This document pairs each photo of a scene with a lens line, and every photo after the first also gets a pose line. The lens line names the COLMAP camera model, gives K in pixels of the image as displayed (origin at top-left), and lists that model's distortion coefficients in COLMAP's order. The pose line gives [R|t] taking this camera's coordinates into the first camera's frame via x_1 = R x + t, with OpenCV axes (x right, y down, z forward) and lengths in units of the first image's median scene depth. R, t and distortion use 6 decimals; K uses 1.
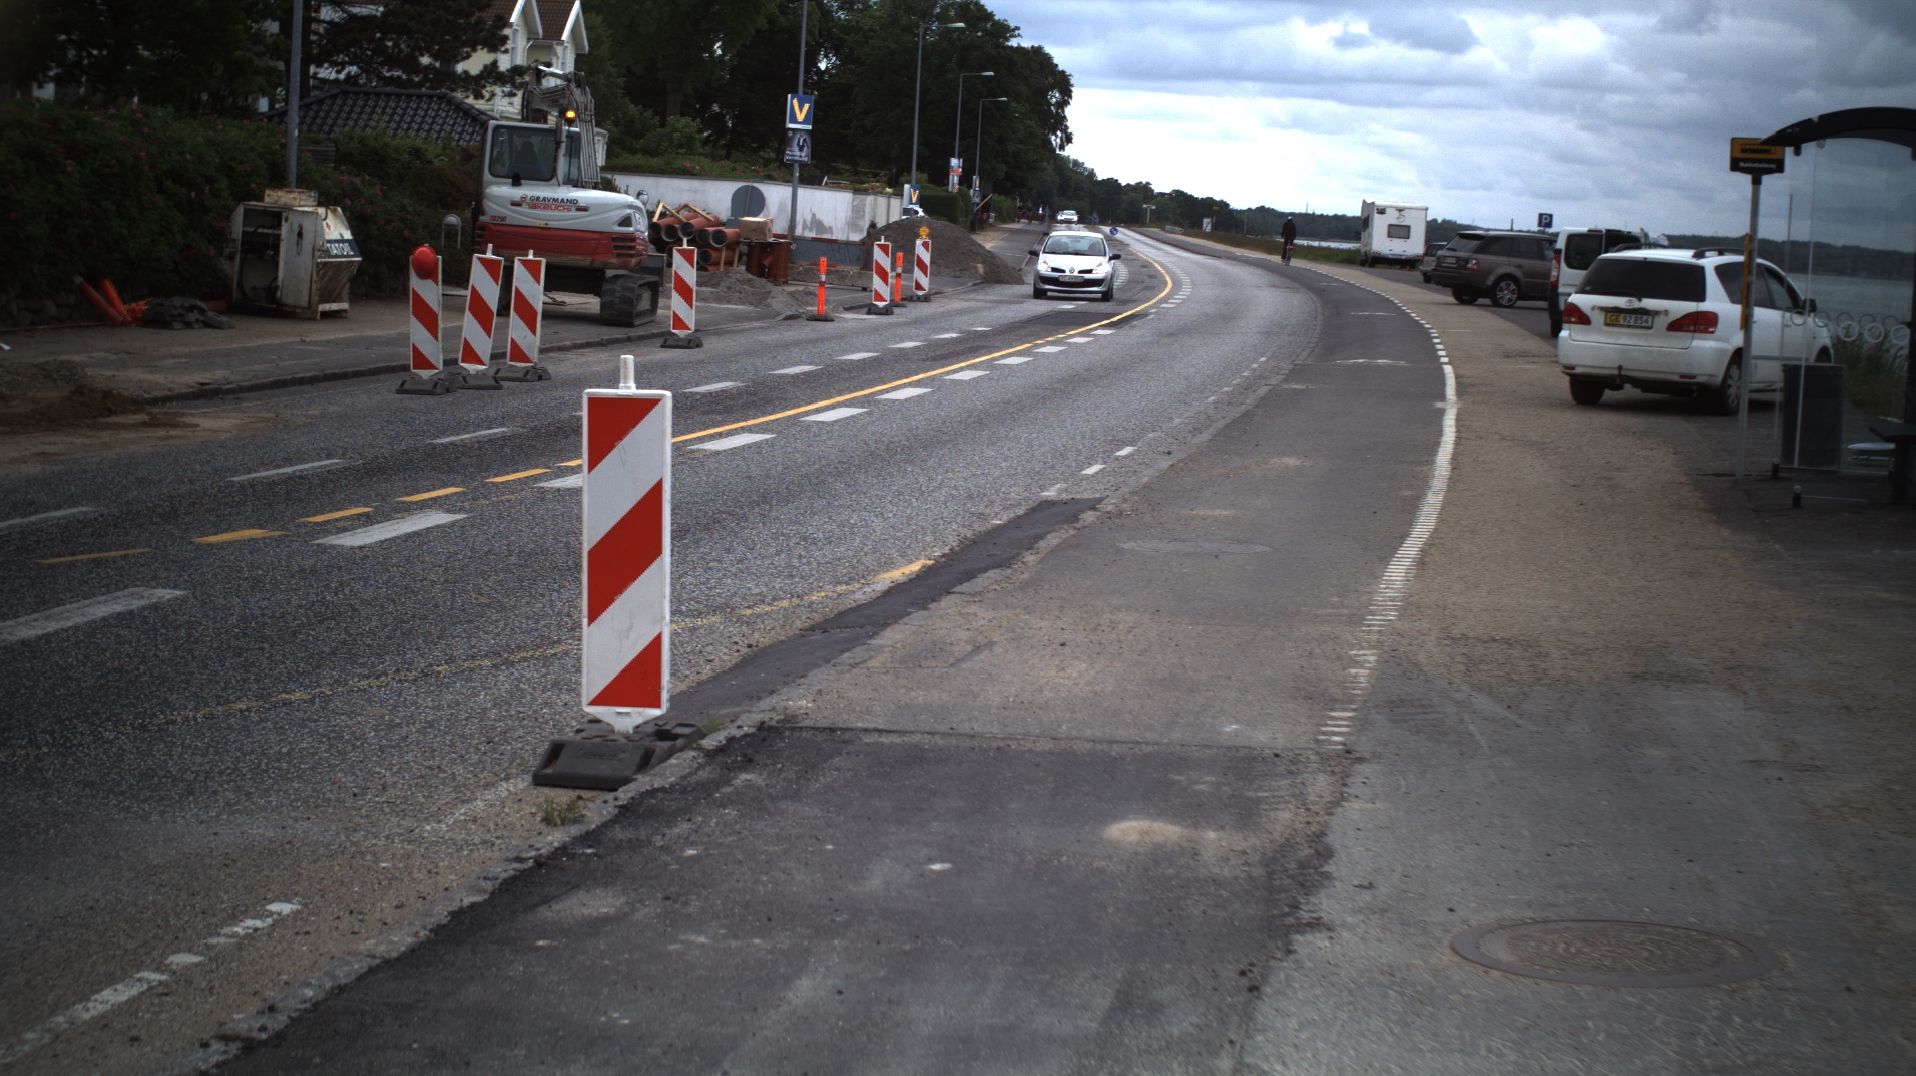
lens RADIAL K [[3435.9, 0, 958.0], [0, 3435.9, 538.0], [0, 0, 1]] dist [-0.300437, 0.411677]
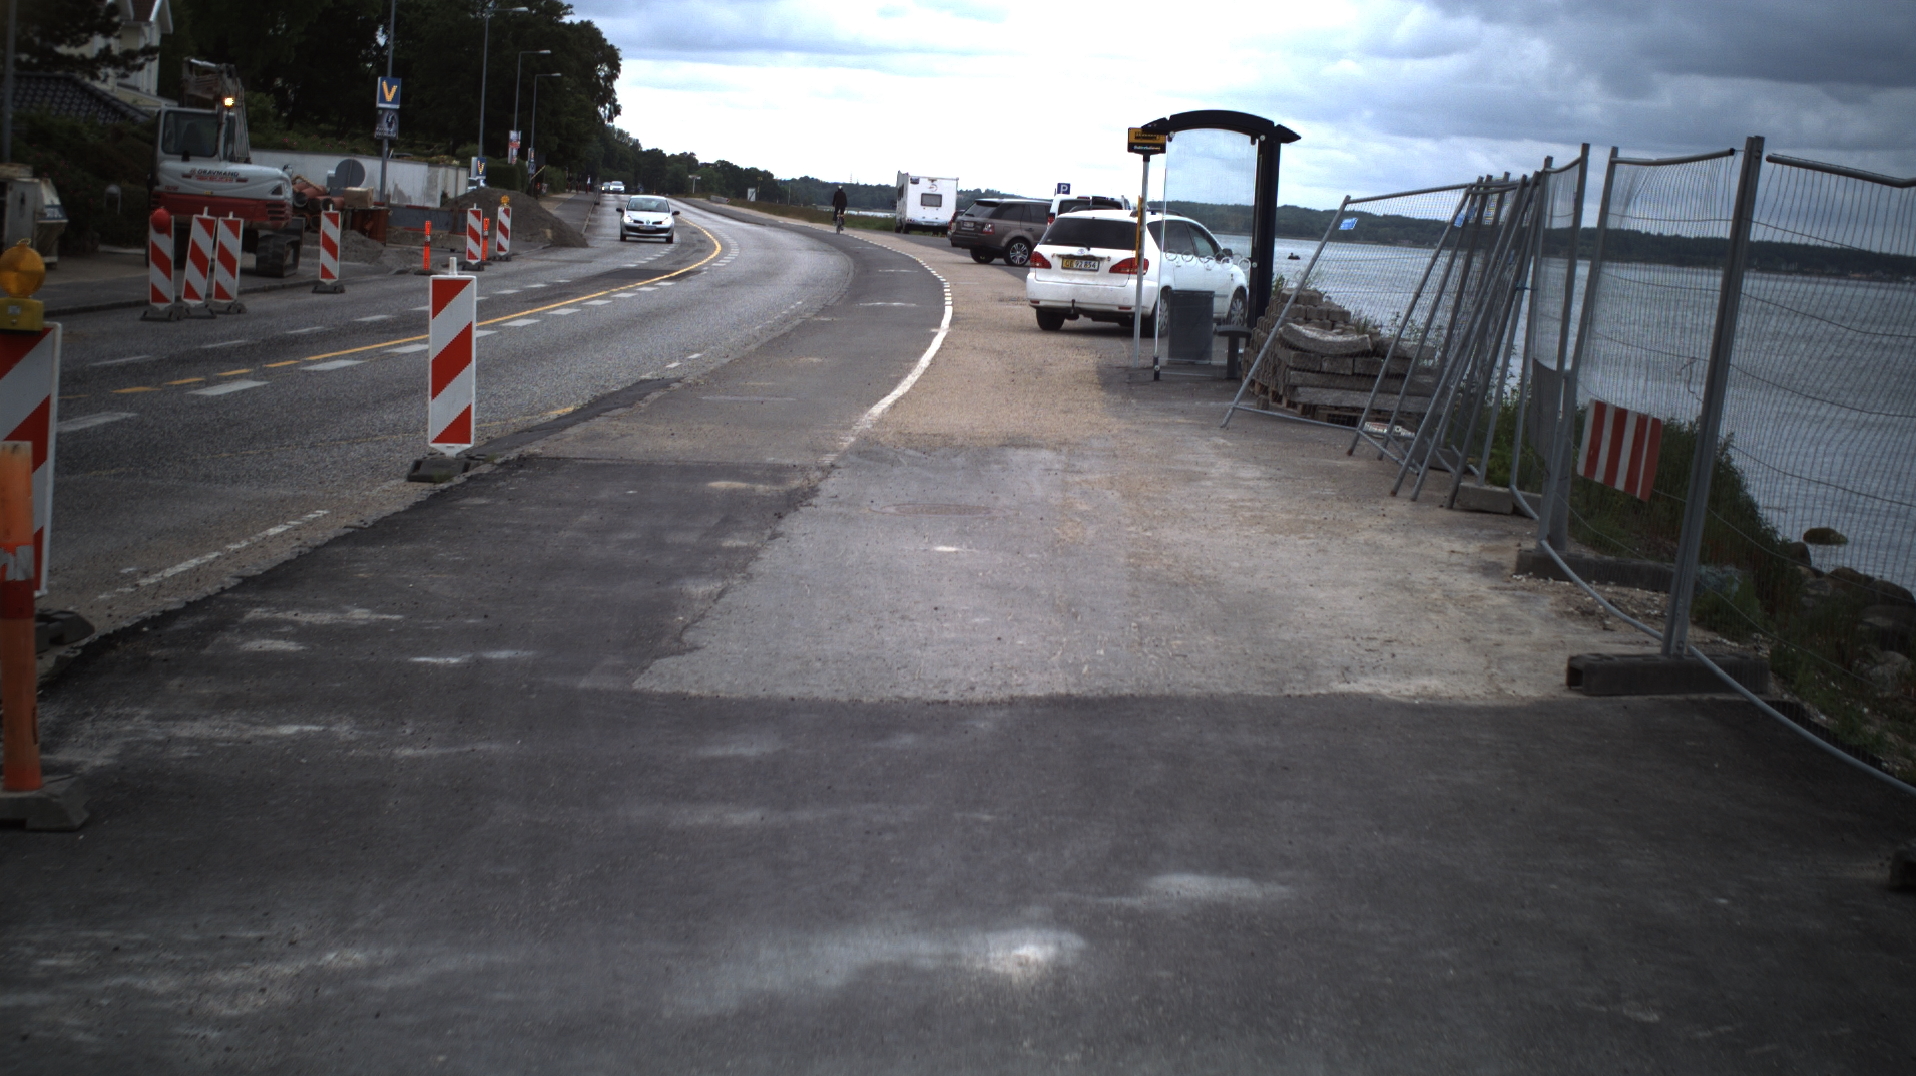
lens RADIAL K [[3435.9, 0, 958.0], [0, 3435.9, 538.0], [0, 0, 1]] dist [-0.300437, 0.411677]
pose [[0.991230, -0.008012, 0.131904, -0.017180], [0.006873, 0.999935, 0.009089, 0.021507], [-0.131968, -0.008102, 0.991221, -0.225077]]
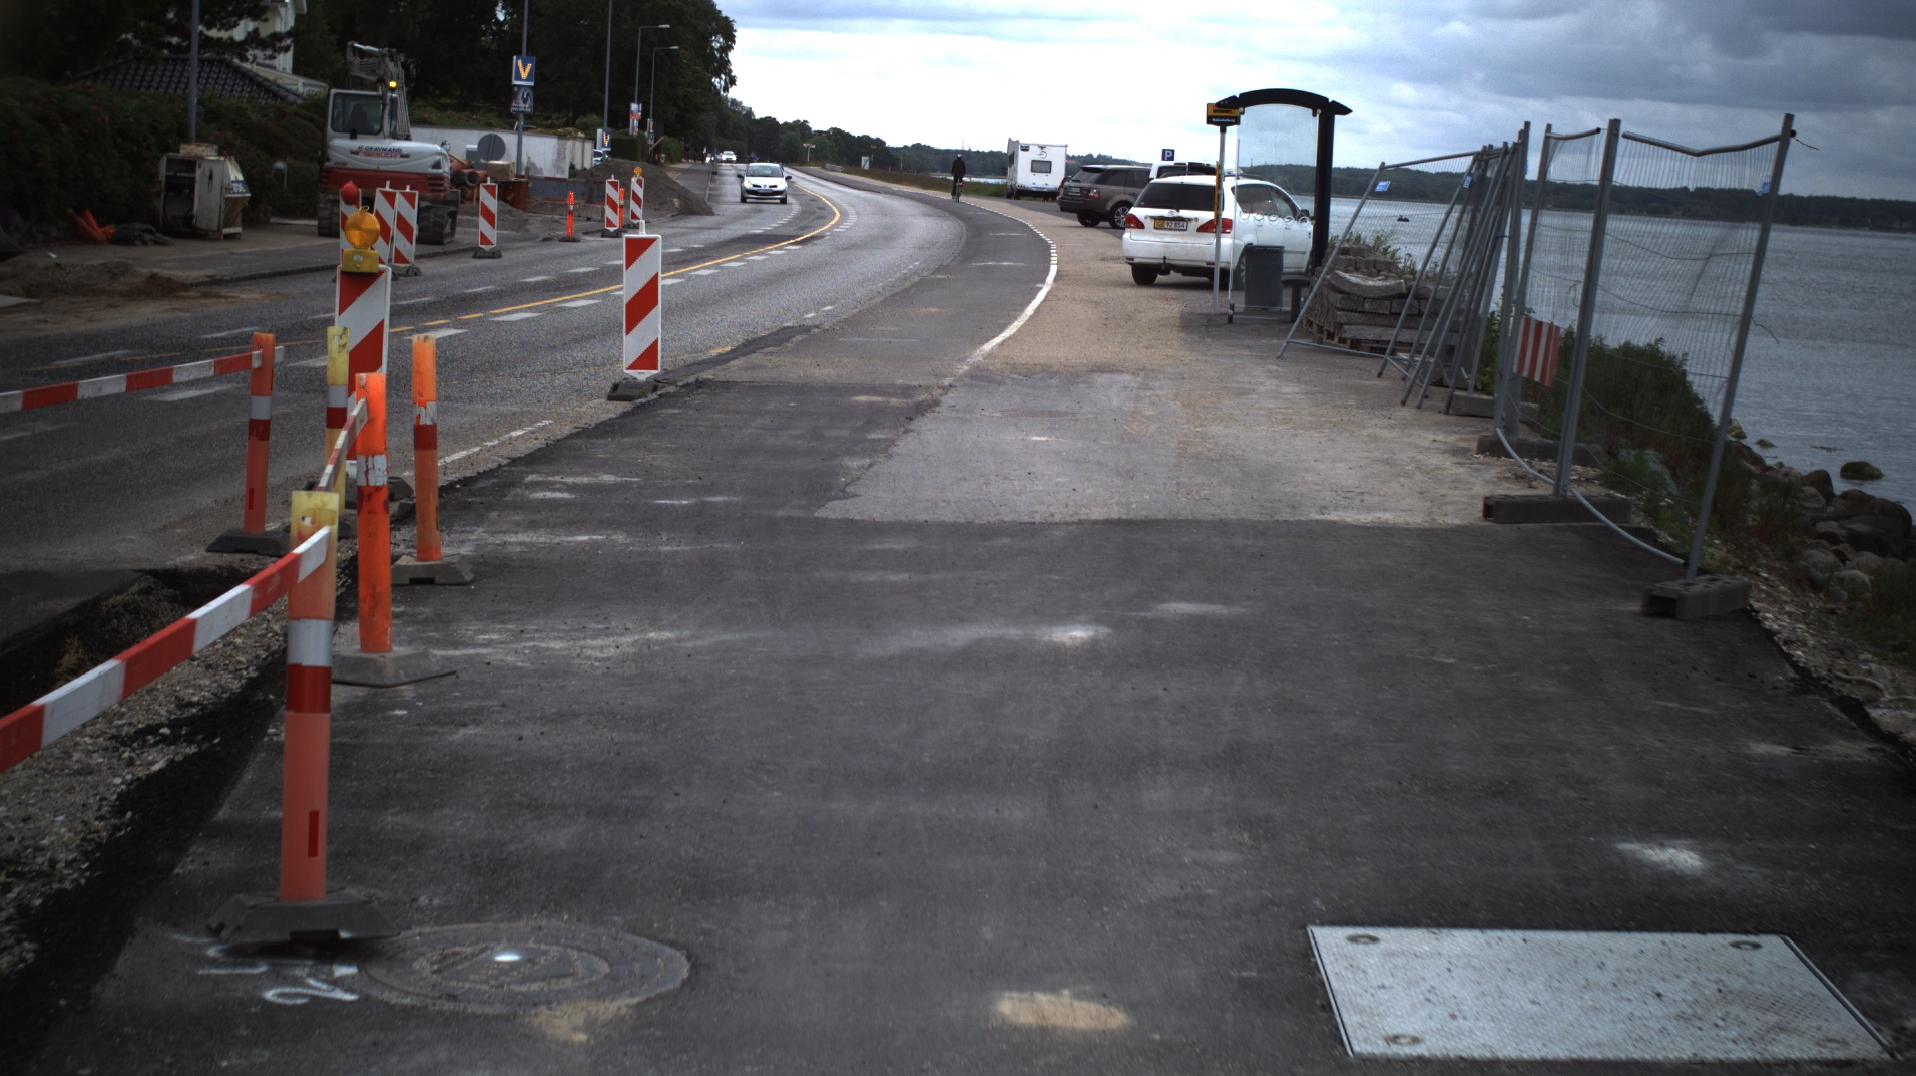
lens RADIAL K [[3435.9, 0, 958.0], [0, 3435.9, 538.0], [0, 0, 1]] dist [-0.300437, 0.411677]
pose [[0.994999, -0.017426, 0.098354, -0.028616], [0.015672, 0.999705, 0.018577, 0.030805], [-0.098648, -0.016943, 0.994978, -0.336426]]
